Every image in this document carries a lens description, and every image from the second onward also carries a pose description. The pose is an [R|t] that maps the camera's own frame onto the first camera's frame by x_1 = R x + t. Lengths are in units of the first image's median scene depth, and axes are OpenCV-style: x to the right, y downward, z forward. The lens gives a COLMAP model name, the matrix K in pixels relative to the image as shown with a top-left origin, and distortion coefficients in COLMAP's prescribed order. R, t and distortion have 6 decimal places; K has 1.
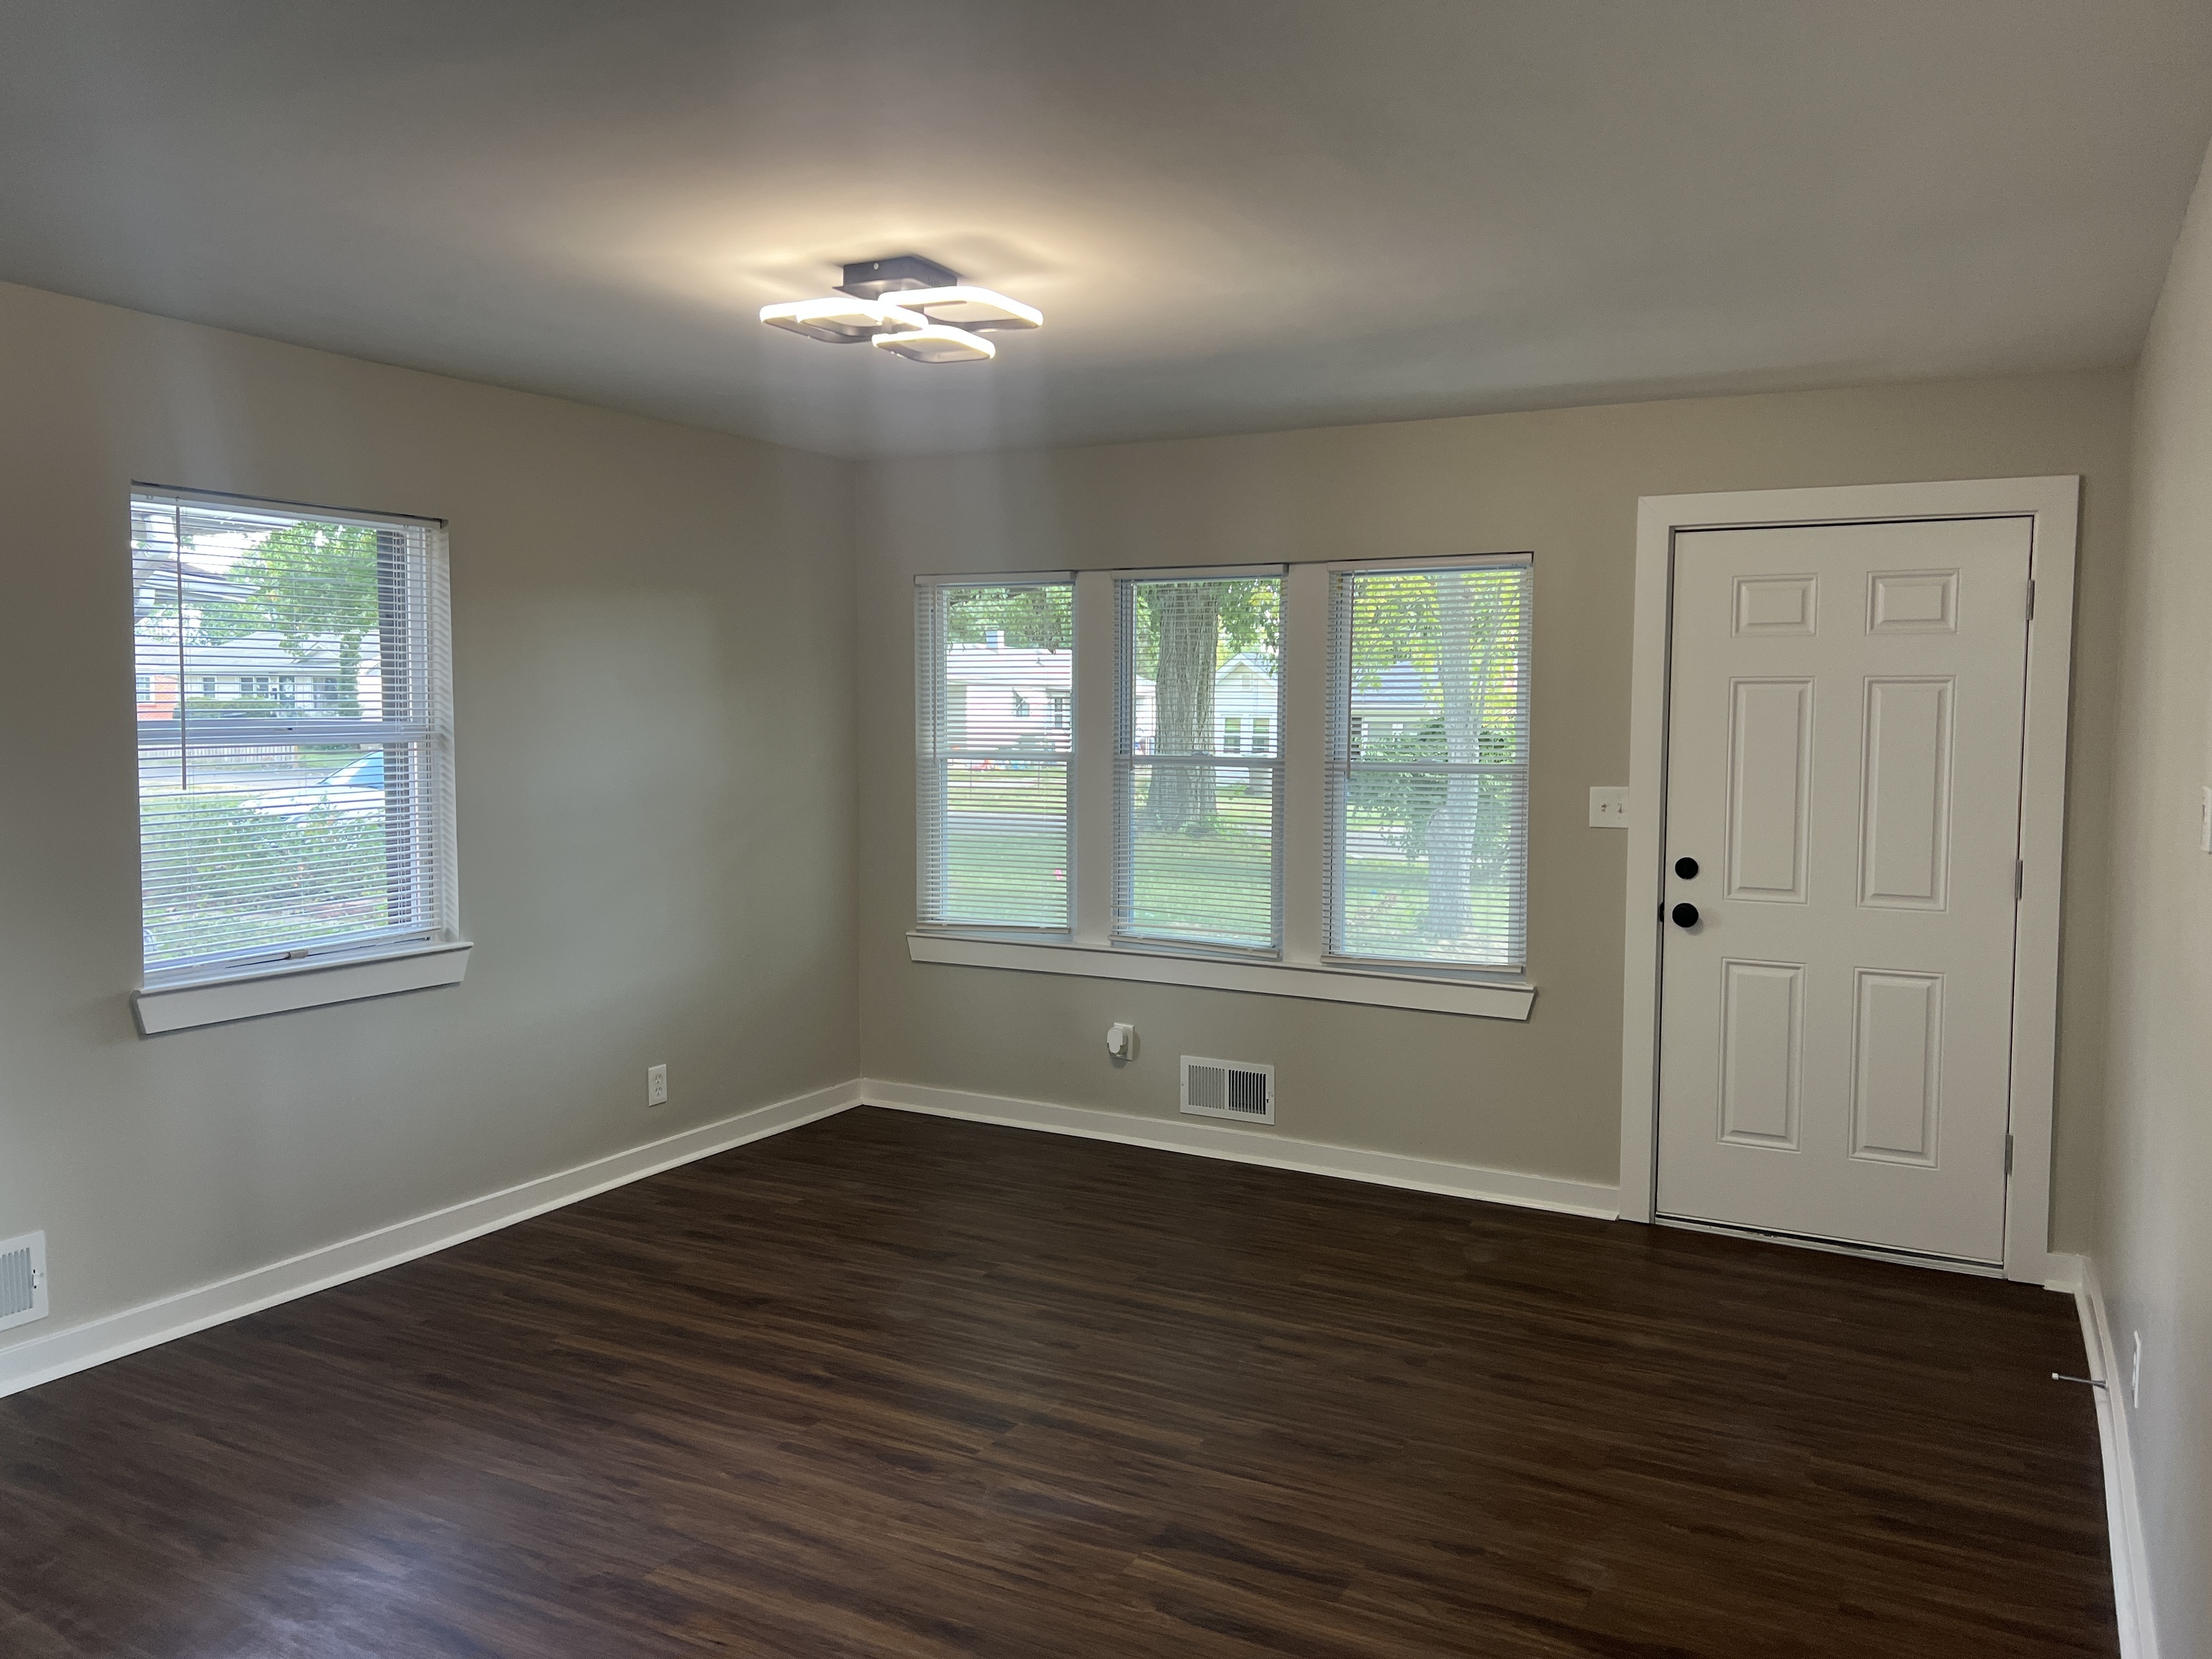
lens RADIAL K [[1648.8, 0, 1124.9], [0, 1648.8, 828.1], [0, 0, 1]] dist [0.061897, -0.076377]
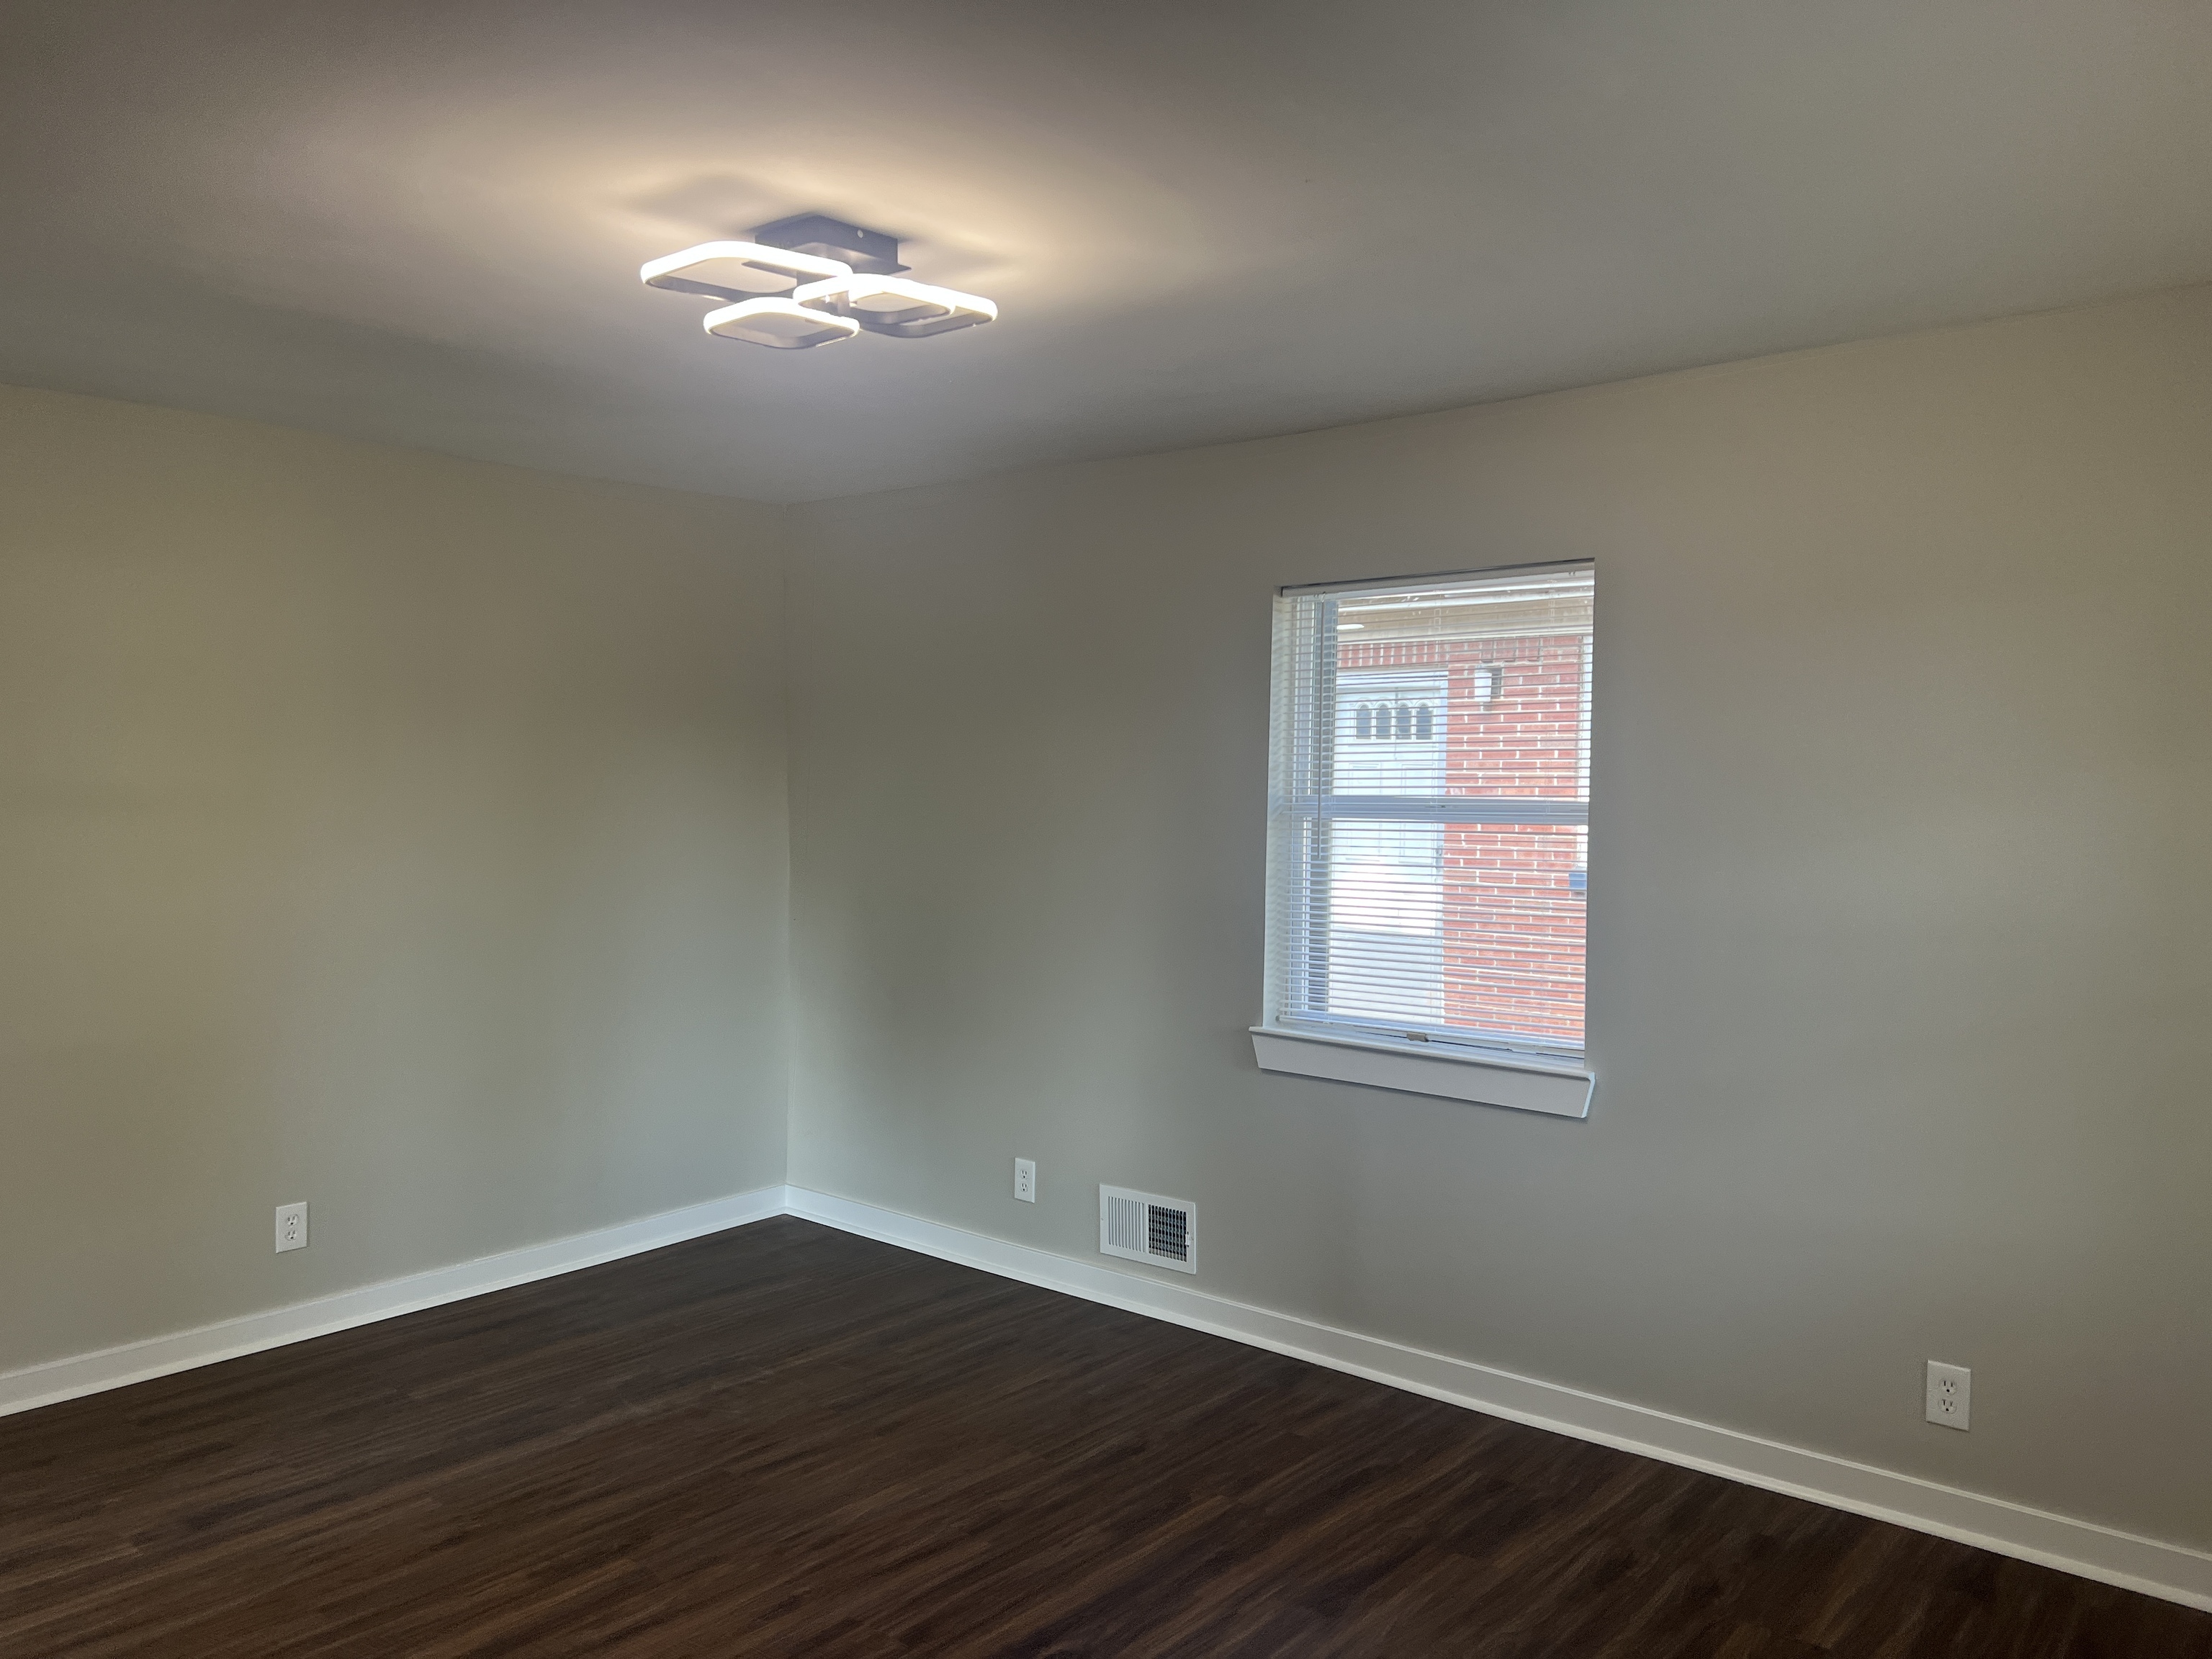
lens RADIAL K [[1648.8, 0, 1112.5], [0, 1648.8, 832.5], [0, 0, 1]] dist [0.061897, -0.076377]
pose [[-0.205233, 0.025972, -0.978368, 0.457350], [-0.078770, 0.995967, 0.042963, -0.066737], [0.975538, 0.085884, -0.202360, 0.954222]]
